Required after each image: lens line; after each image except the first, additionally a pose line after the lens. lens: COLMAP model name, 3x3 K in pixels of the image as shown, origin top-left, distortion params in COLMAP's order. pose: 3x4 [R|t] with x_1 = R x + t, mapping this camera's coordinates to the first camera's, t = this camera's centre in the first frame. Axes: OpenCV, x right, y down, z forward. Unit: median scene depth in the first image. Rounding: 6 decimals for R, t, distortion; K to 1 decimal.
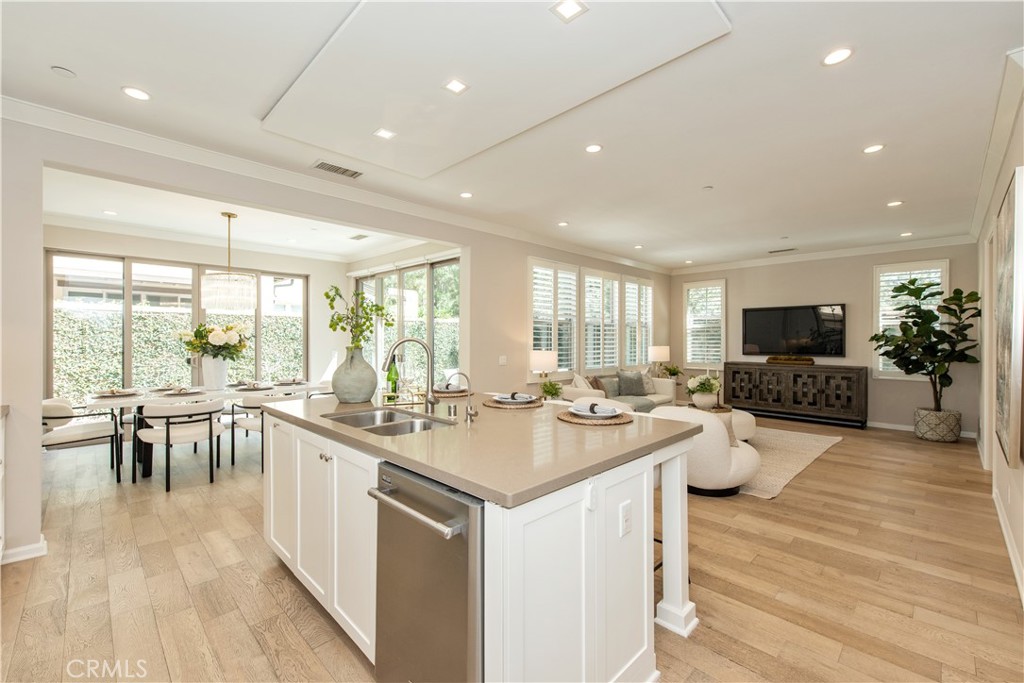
lens RADIAL K [[431.8, 0, 512.0], [0, 431.8, 341.5], [0, 0, 1]] dist [0.005896, -0.000228]
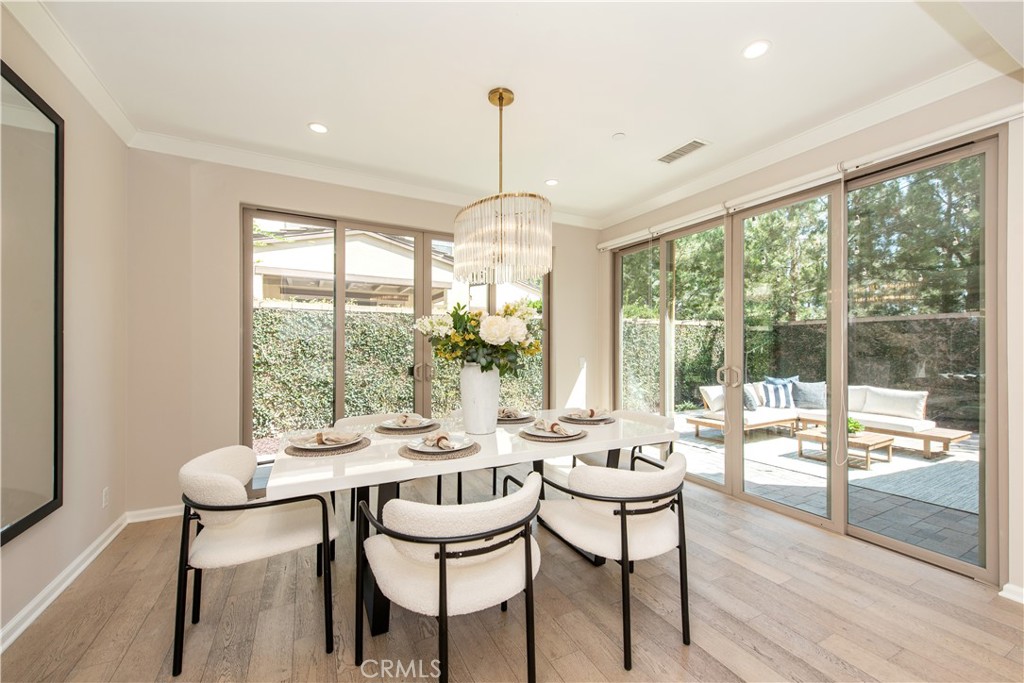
lens RADIAL K [[405.6, 0, 511.4], [0, 405.6, 352.0], [0, 0, 1]] dist [0.009258, -0.000259]
pose [[0.951608, 0.004575, -0.307282, -0.398628], [-0.003620, 0.999987, 0.003680, 0.011232], [0.307295, -0.002390, 0.951611, 0.437188]]
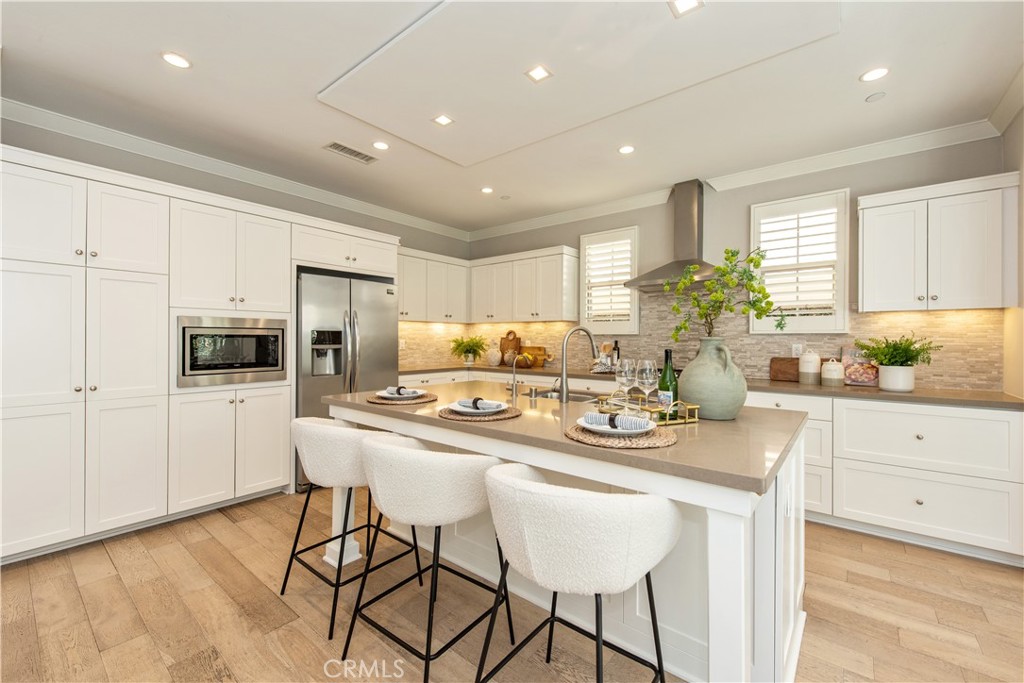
lens RADIAL K [[414.9, 0, 518.9], [0, 414.9, 342.7], [0, 0, 1]] dist [0.001053, -0.000010]
pose [[-0.993825, -0.004085, -0.110886, 0.004640], [-0.006011, 0.999837, 0.017043, 0.003926], [0.110798, 0.017604, -0.993687, 0.757007]]
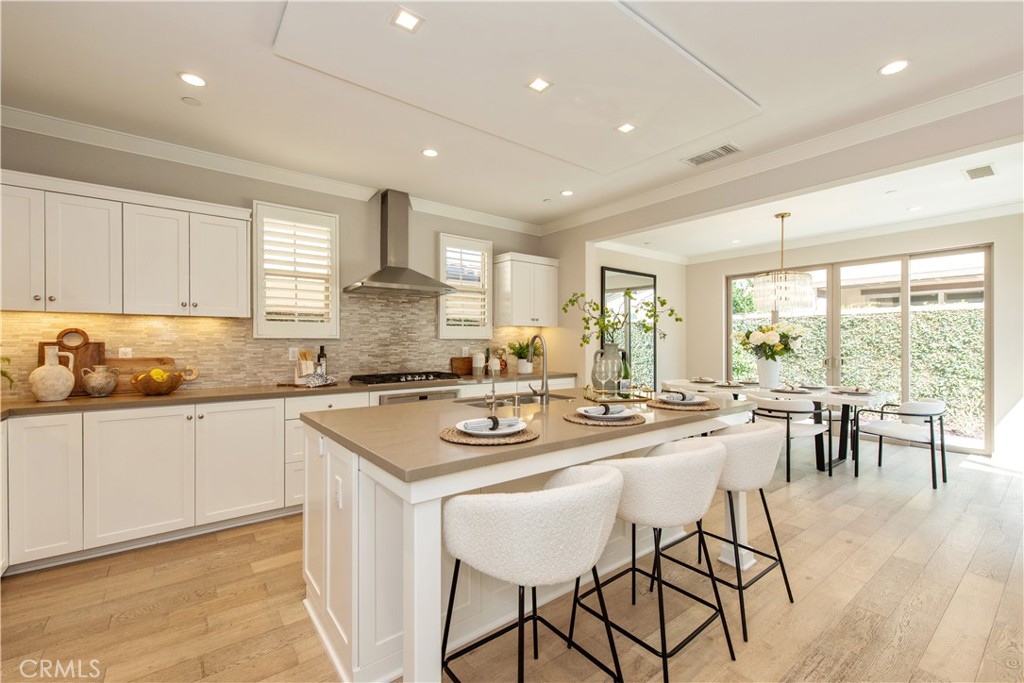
lens RADIAL K [[431.8, 0, 512.0], [0, 431.8, 341.5], [0, 0, 1]] dist [0.005896, -0.000228]
pose [[-0.125016, -0.004735, -0.992143, 0.340791], [-0.005988, 0.999974, -0.004017, 0.006087], [0.992137, 0.005439, -0.125041, 0.411046]]
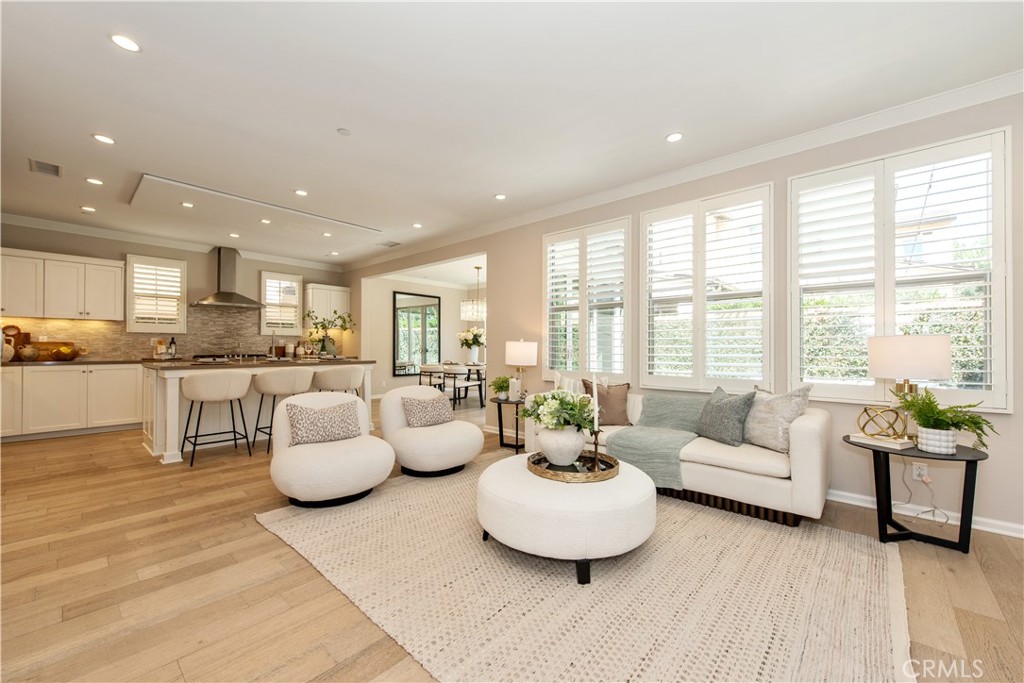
lens RADIAL K [[403.7, 0, 518.3], [0, 403.7, 342.5], [0, 0, 1]] dist [-0.000638, -0.000224]
pose [[0.066431, -0.013580, -0.997699, 0.826892], [-0.008886, 0.999860, -0.014201, 0.031309], [0.997751, 0.009809, 0.066301, 0.861256]]
